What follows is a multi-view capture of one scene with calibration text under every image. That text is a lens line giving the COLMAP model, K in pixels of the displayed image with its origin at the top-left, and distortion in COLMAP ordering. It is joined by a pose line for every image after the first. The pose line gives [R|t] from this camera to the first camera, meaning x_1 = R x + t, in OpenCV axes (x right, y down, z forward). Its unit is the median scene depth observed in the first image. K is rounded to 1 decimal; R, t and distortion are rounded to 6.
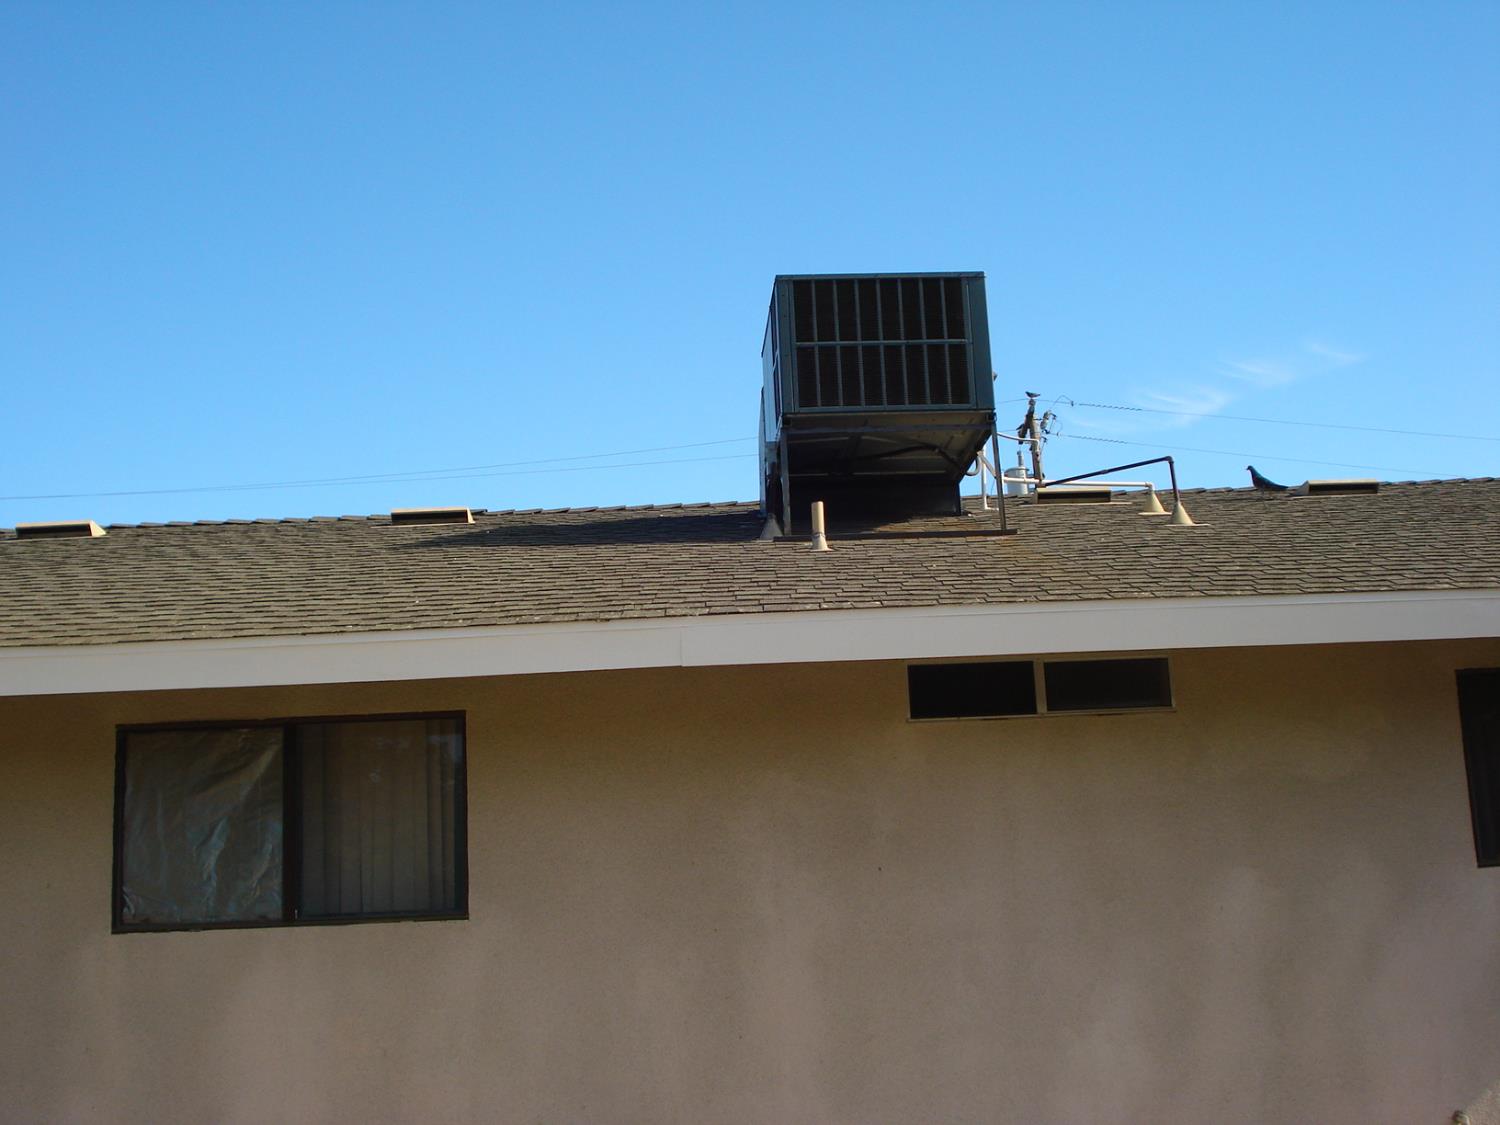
lens RADIAL K [[1696.0, 0, 750.0], [0, 1696.0, 562.5], [0, 0, 1]] dist [-0.074026, -0.113092]
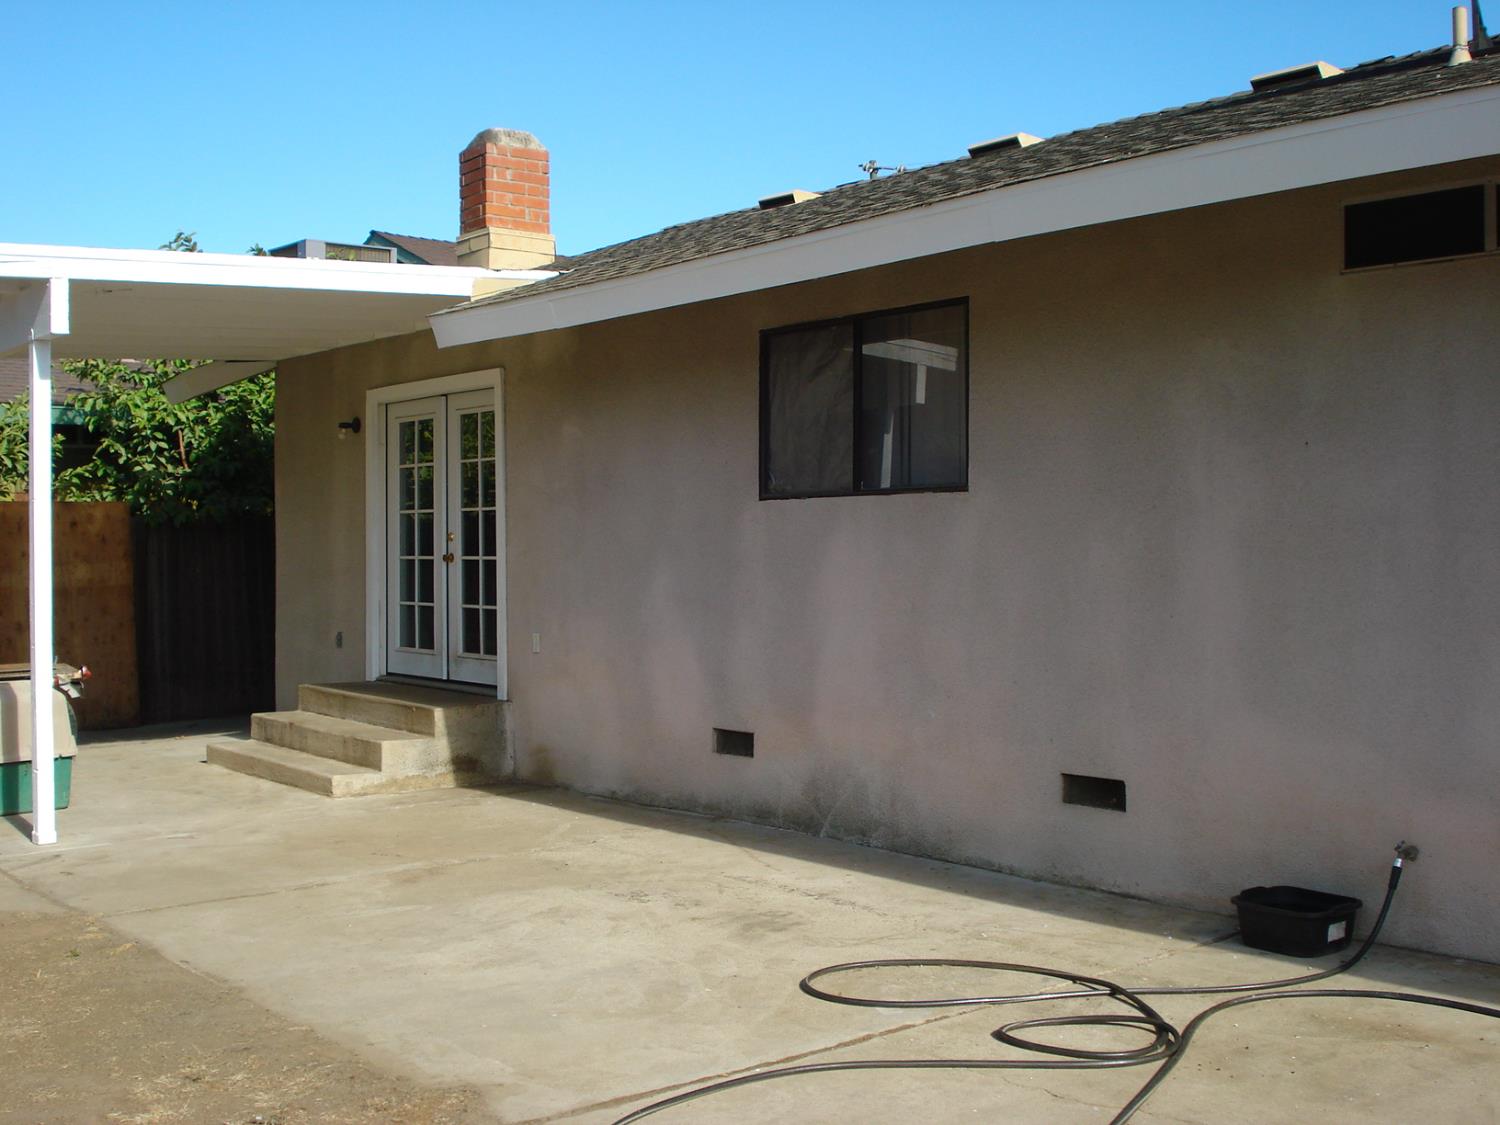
lens RADIAL K [[1696.0, 0, 750.0], [0, 1696.0, 562.5], [0, 0, 1]] dist [-0.074026, -0.113092]
pose [[0.591207, 0.053313, -0.804756, 0.617903], [0.149636, 0.973238, 0.174403, 0.045464], [0.792517, -0.223529, 0.567408, 0.259447]]
